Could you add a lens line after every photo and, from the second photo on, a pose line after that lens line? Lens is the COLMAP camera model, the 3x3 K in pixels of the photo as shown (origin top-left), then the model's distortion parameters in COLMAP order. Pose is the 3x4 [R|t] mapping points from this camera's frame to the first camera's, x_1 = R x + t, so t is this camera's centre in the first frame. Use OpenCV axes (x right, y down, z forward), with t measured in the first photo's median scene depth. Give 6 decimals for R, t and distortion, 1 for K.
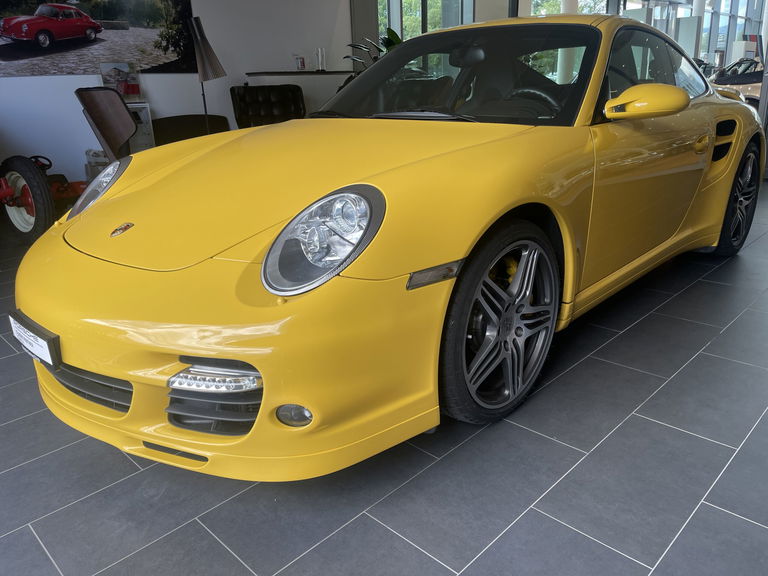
lens RADIAL K [[588.8, 0, 384.0], [0, 588.8, 288.0], [0, 0, 1]] dist [0.084819, -0.125298]
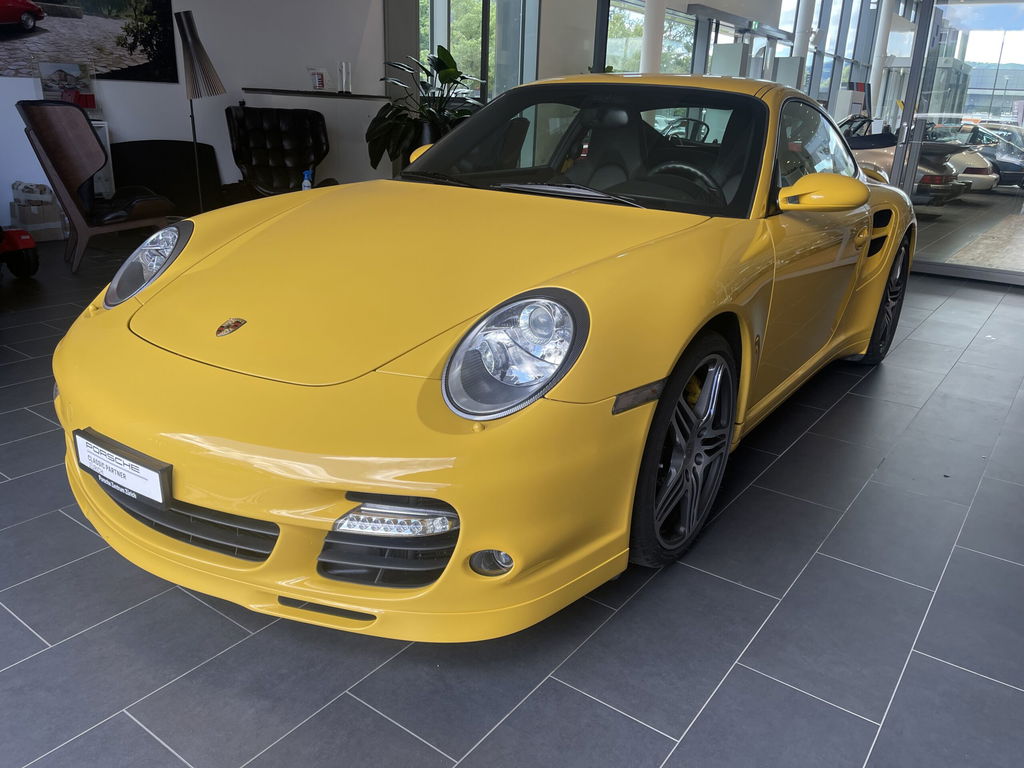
lens RADIAL K [[786.2, 0, 518.8], [0, 786.2, 378.0], [0, 0, 1]] dist [0.085026, -0.126934]
pose [[0.985844, 0.022788, 0.166108, -0.230021], [-0.022172, 0.999739, -0.005566, -0.032526], [-0.166192, 0.001805, 0.986092, -0.088332]]
